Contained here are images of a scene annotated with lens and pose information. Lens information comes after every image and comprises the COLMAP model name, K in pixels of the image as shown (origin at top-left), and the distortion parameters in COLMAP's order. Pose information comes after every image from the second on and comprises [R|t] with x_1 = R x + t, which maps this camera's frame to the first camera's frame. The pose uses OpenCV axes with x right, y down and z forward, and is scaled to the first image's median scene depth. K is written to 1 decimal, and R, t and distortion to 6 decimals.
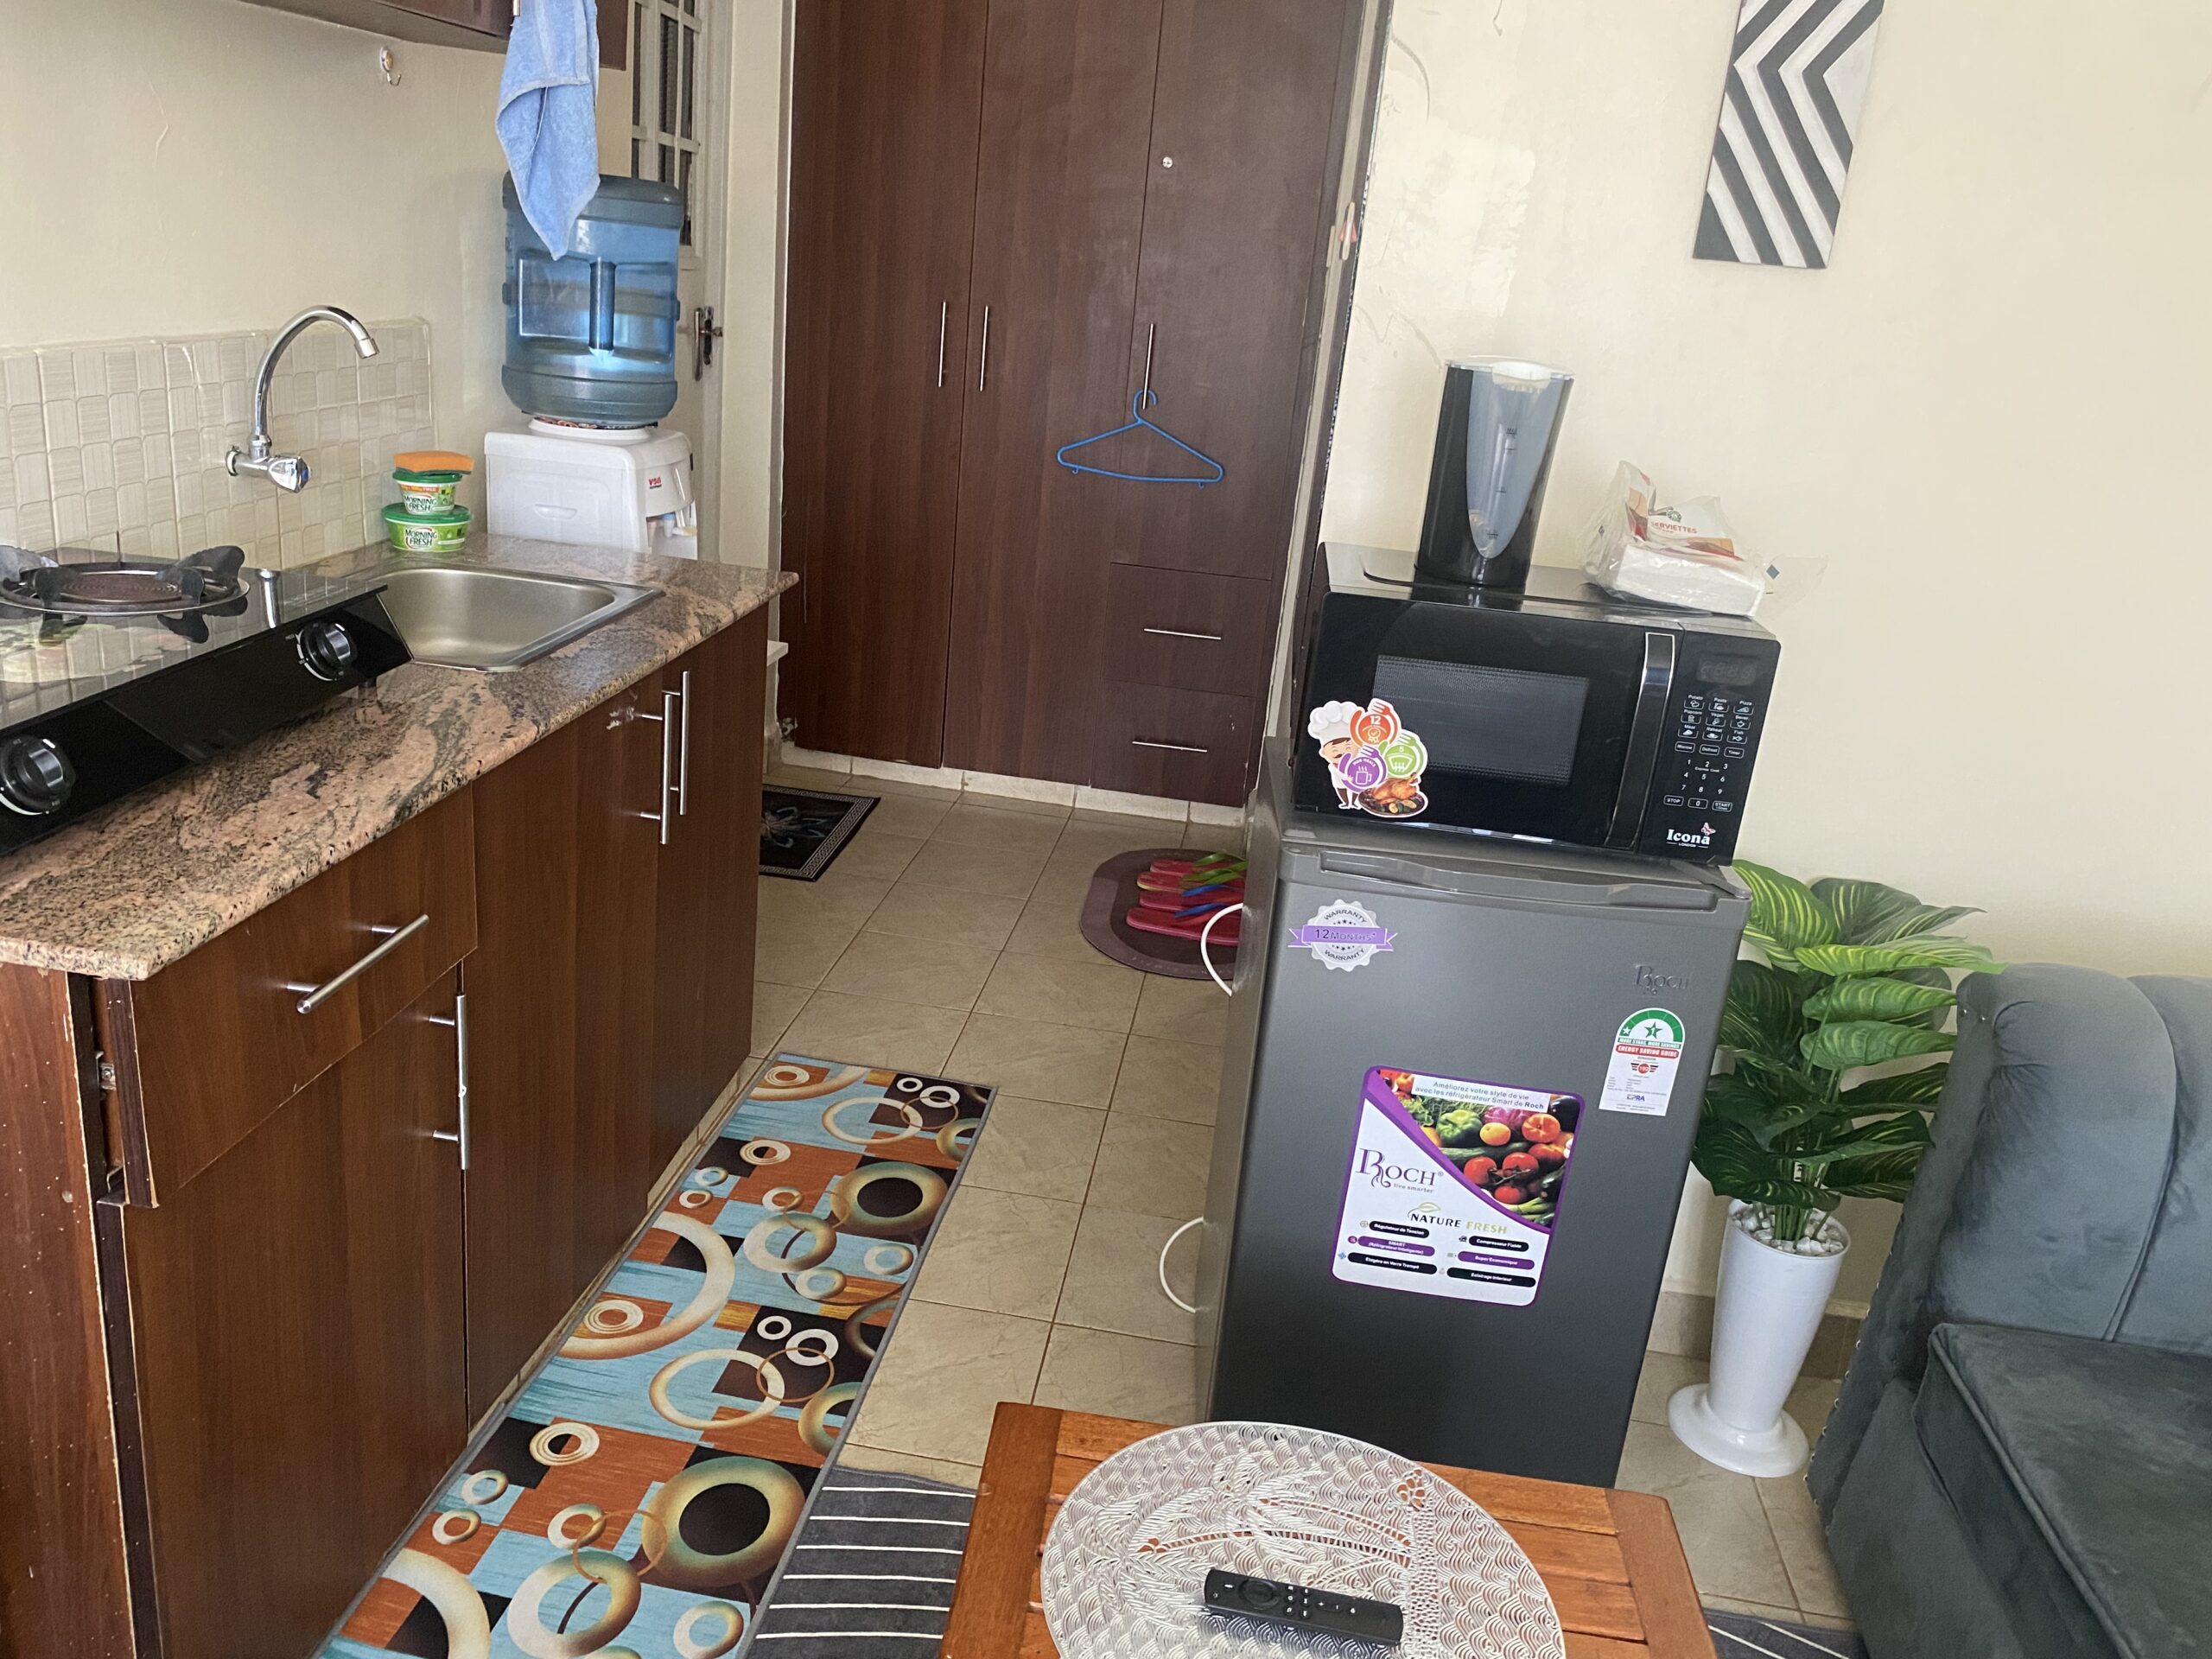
lens RADIAL K [[1672.0, 0, 1101.4], [0, 1672.0, 773.7], [0, 0, 1]] dist [0.068155, -0.088676]
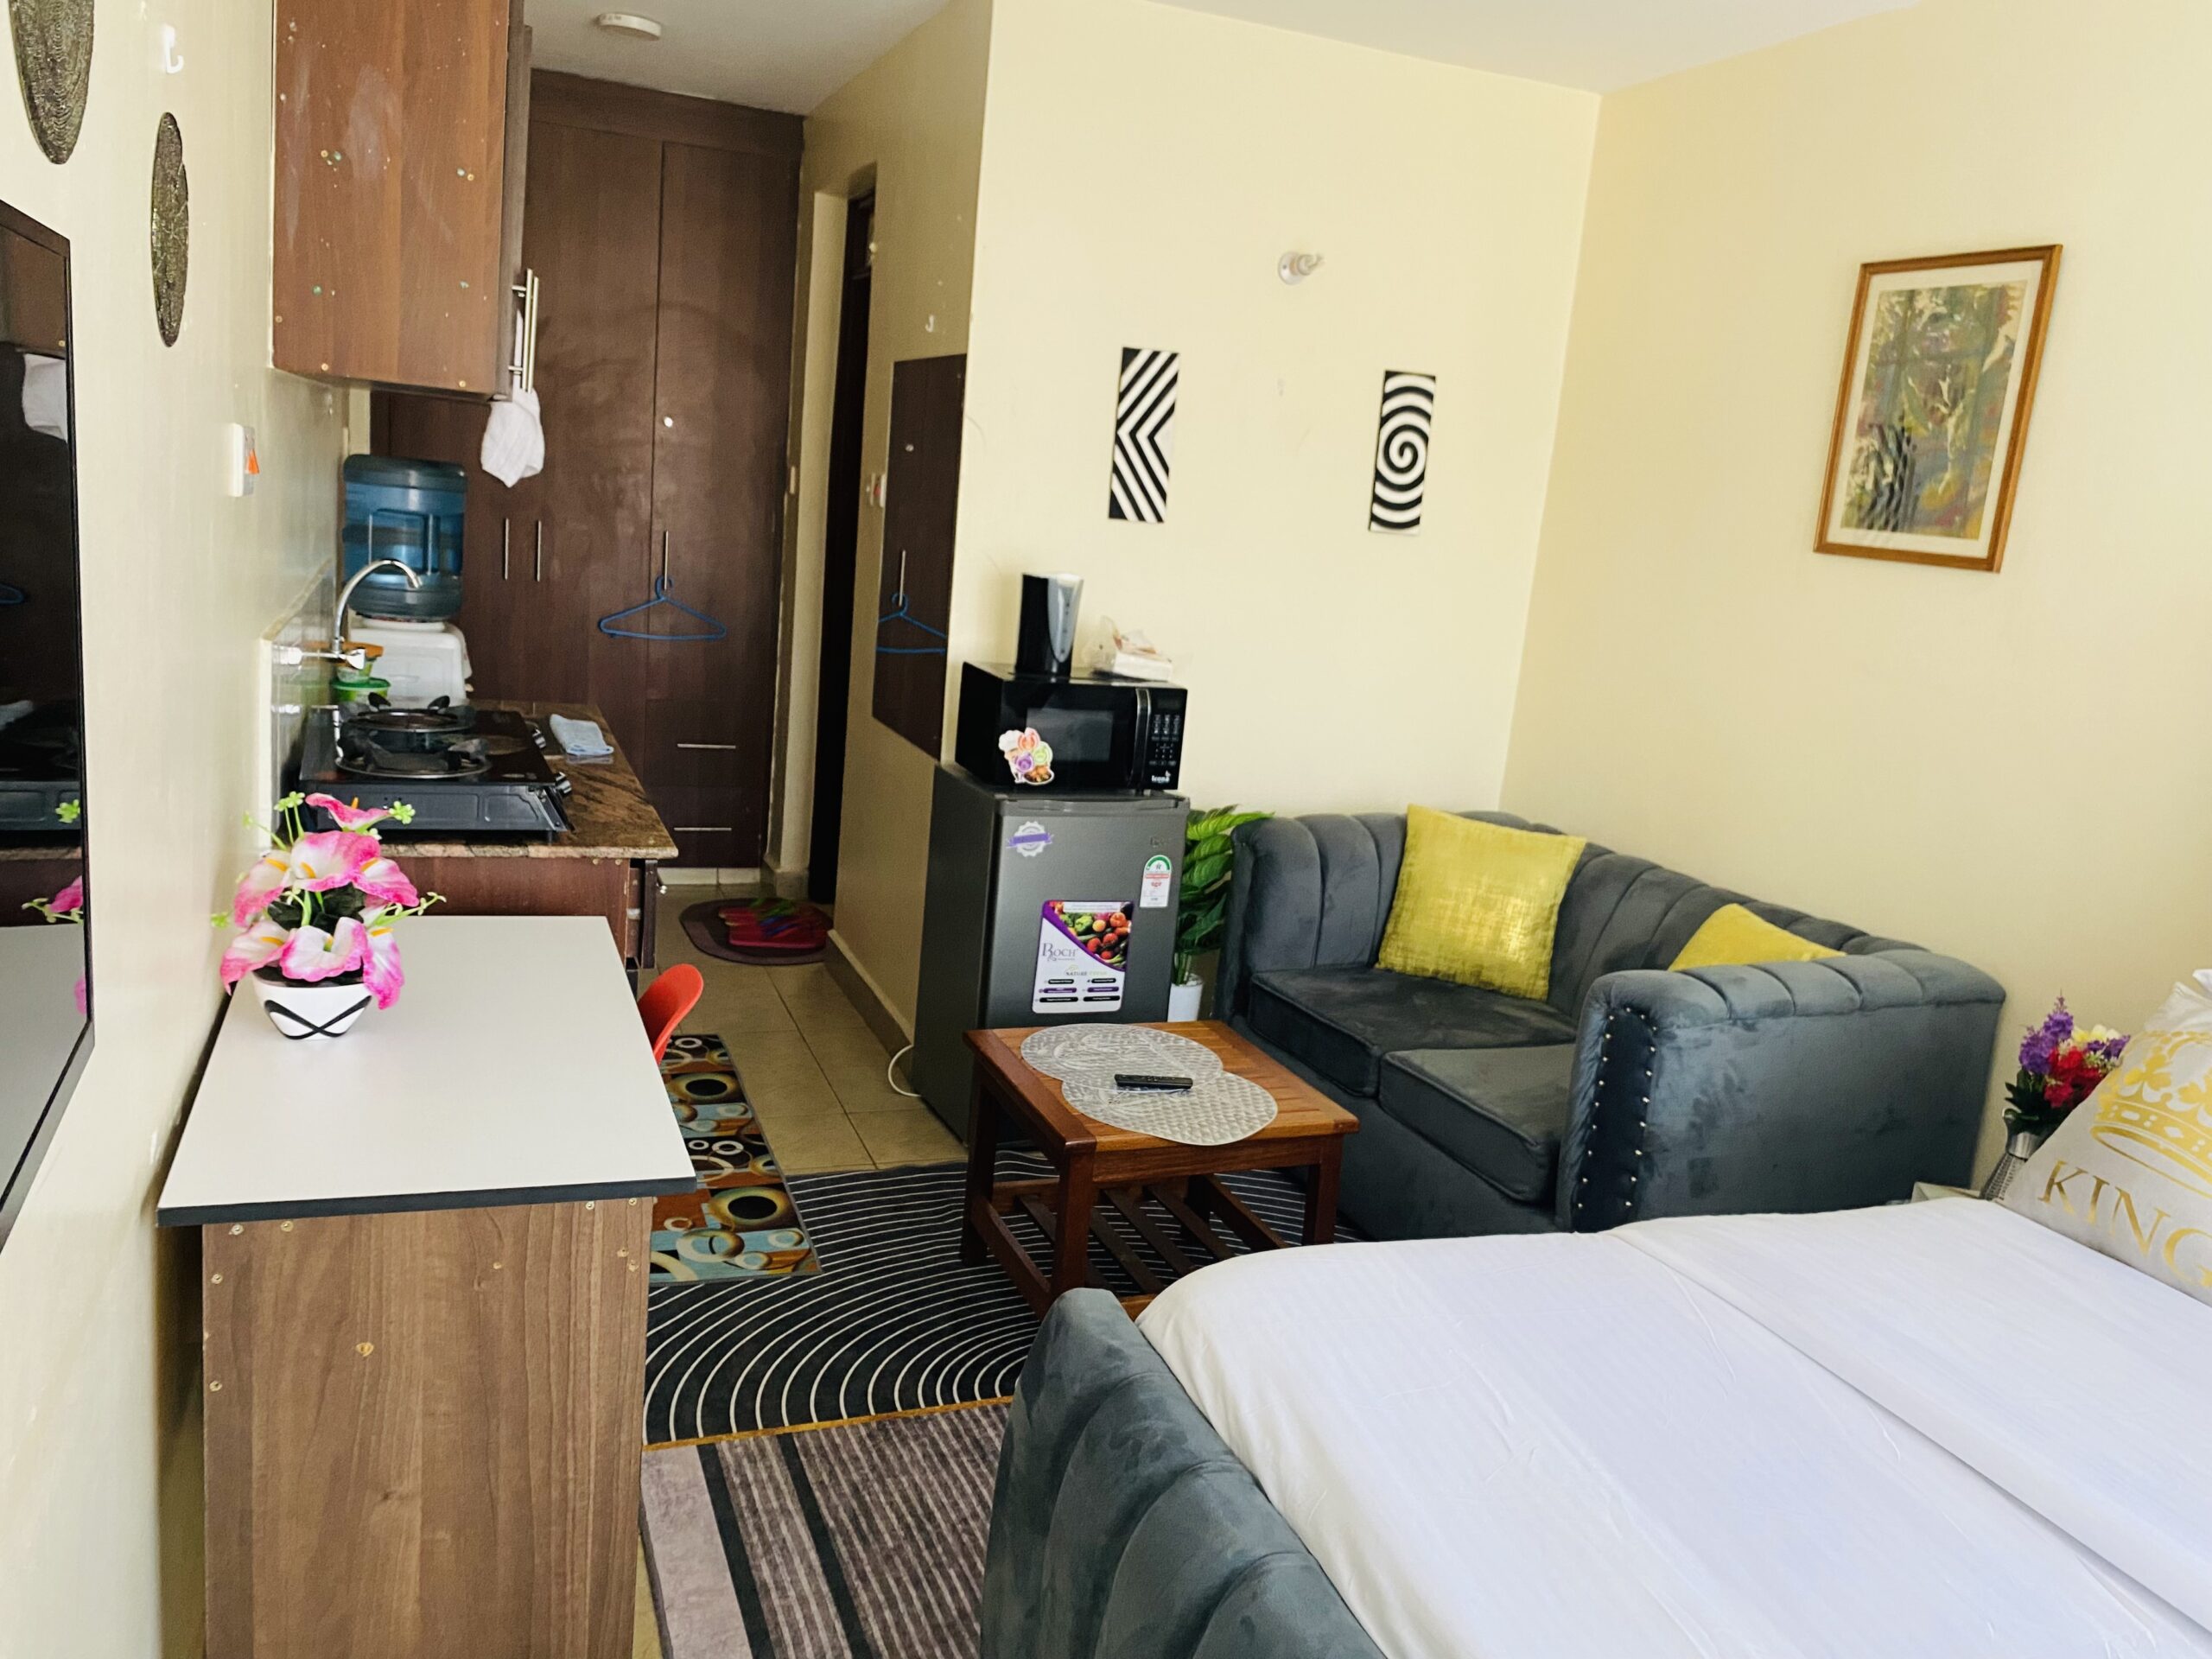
lens RADIAL K [[1672.0, 0, 1101.4], [0, 1672.0, 773.7], [0, 0, 1]] dist [0.068155, -0.088676]
pose [[0.883274, -0.097083, 0.458696, -0.701646], [0.136115, 0.989289, -0.052724, 0.130902], [-0.448665, 0.109005, 0.887027, -0.887314]]
